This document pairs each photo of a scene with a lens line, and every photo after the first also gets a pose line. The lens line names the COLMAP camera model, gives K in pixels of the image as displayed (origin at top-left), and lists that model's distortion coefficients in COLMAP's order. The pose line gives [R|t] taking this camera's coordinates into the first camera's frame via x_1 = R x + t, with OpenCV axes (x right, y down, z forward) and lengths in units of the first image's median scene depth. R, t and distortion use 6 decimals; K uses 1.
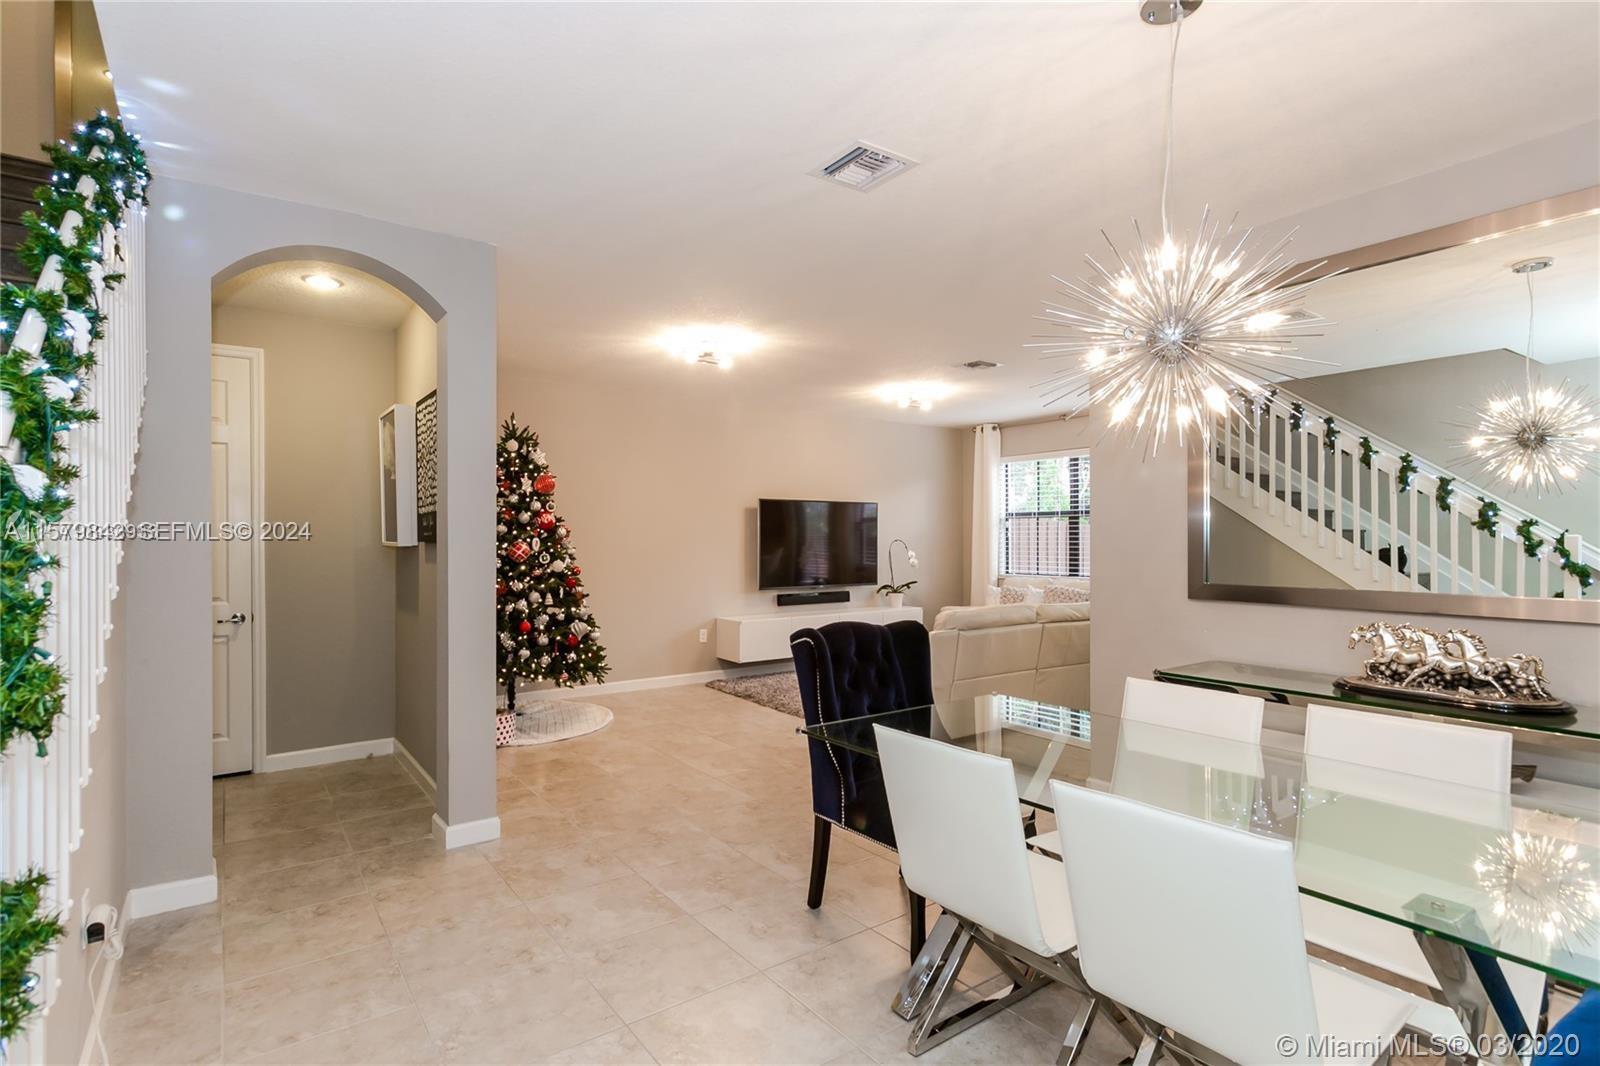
lens RADIAL K [[825.6, 0, 799.9], [0, 825.6, 534.9], [0, 0, 1]] dist [0.000019, -0.000372]
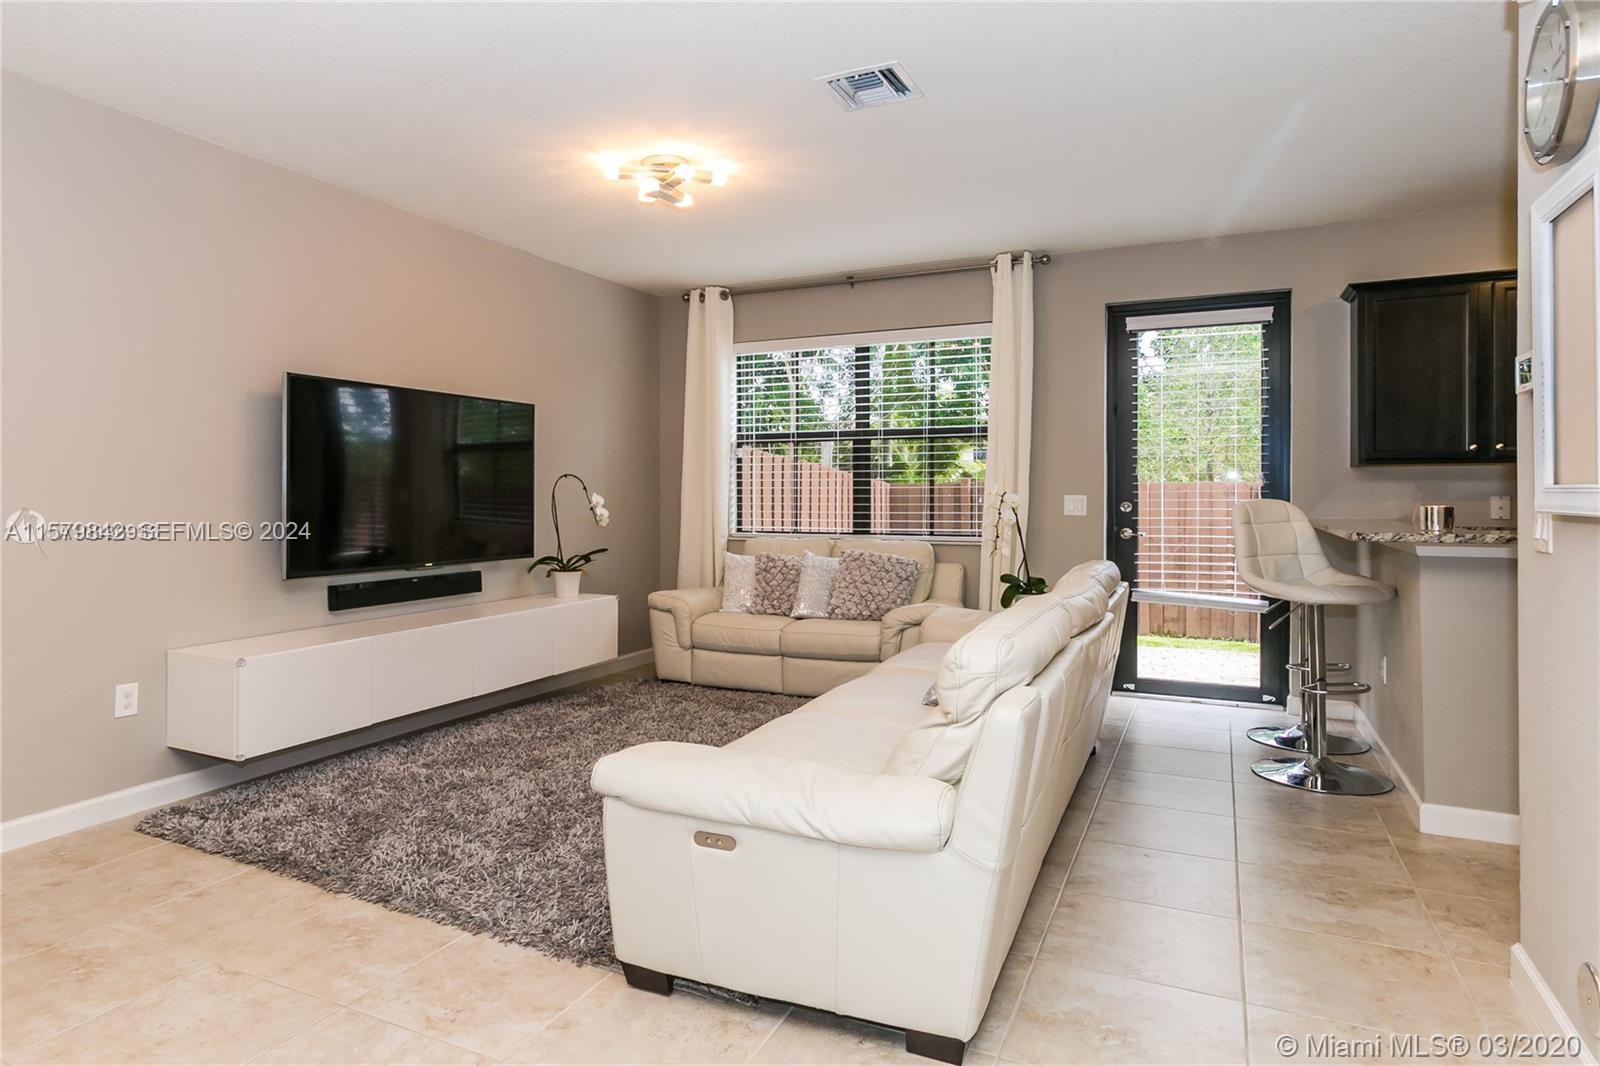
lens RADIAL K [[907.3, 0, 829.9], [0, 907.3, 496.5], [0, 0, 1]] dist [0.001573, -0.000772]
pose [[0.849690, 0.003034, 0.527274, -0.053469], [-0.002968, 0.999995, -0.000971, 0.020950], [-0.527275, -0.000740, 0.849695, 0.400107]]
